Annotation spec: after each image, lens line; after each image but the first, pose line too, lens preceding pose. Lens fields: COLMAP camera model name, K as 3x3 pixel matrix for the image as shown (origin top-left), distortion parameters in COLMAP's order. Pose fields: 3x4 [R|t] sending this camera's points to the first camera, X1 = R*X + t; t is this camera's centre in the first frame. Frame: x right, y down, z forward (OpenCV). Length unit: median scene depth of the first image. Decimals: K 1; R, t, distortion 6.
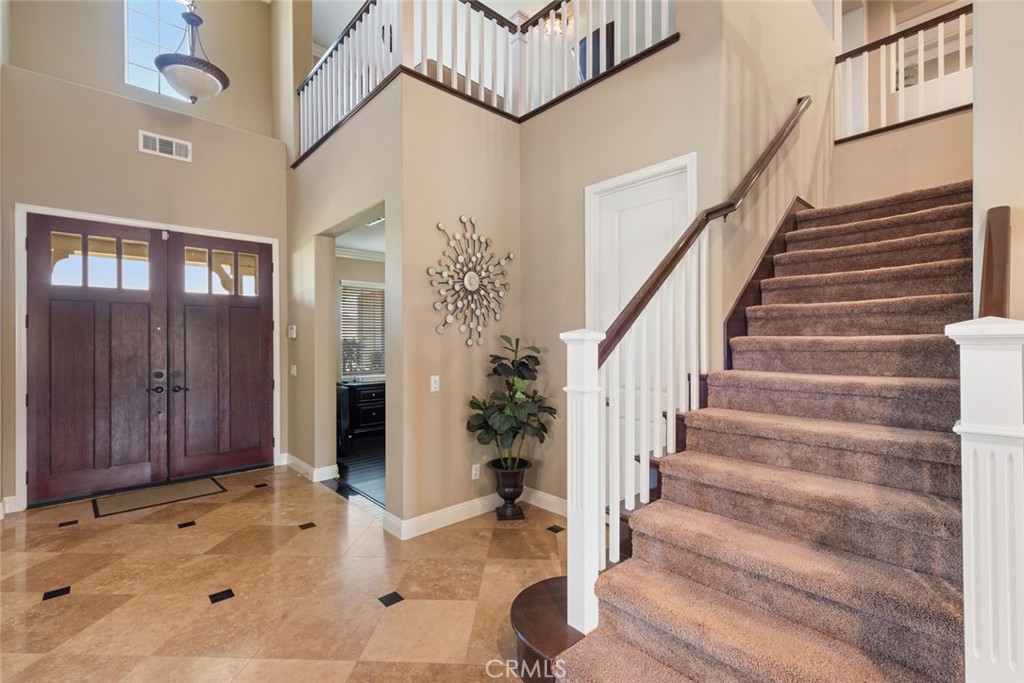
lens RADIAL K [[445.8, 0, 510.8], [0, 445.8, 339.5], [0, 0, 1]] dist [0.005834, -0.000071]
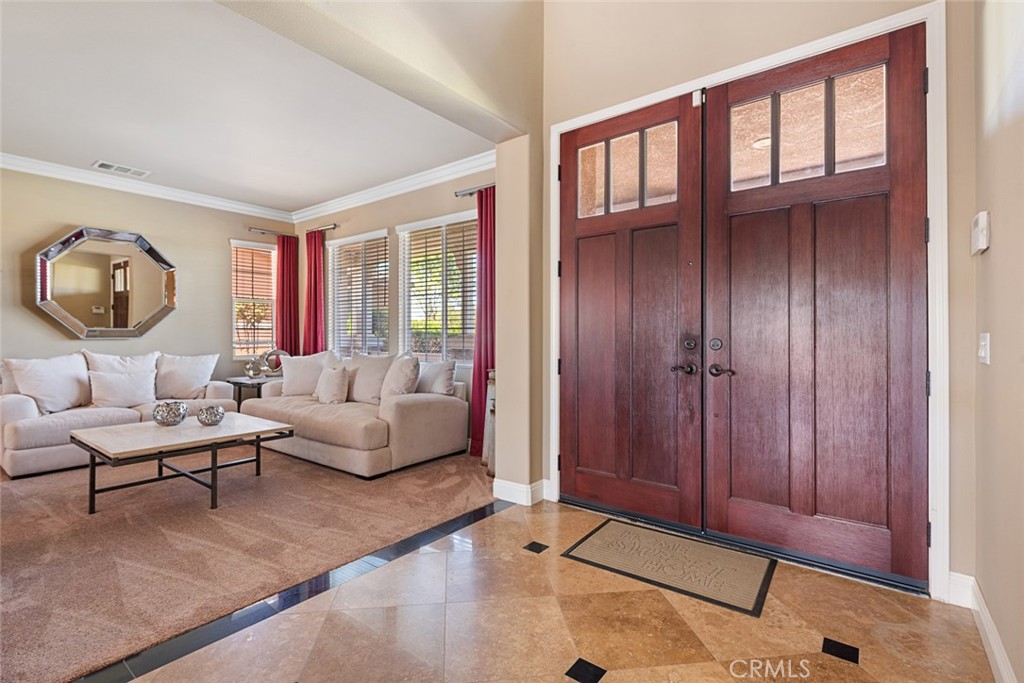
lens RADIAL K [[475.0, 0, 509.8], [0, 475.0, 334.1], [0, 0, 1]] dist [0.004325, -0.000339]
pose [[0.179479, -0.002388, -0.983759, -0.252605], [0.002651, 0.999995, -0.001944, 0.077471], [0.983758, -0.002259, 0.179484, 0.752246]]
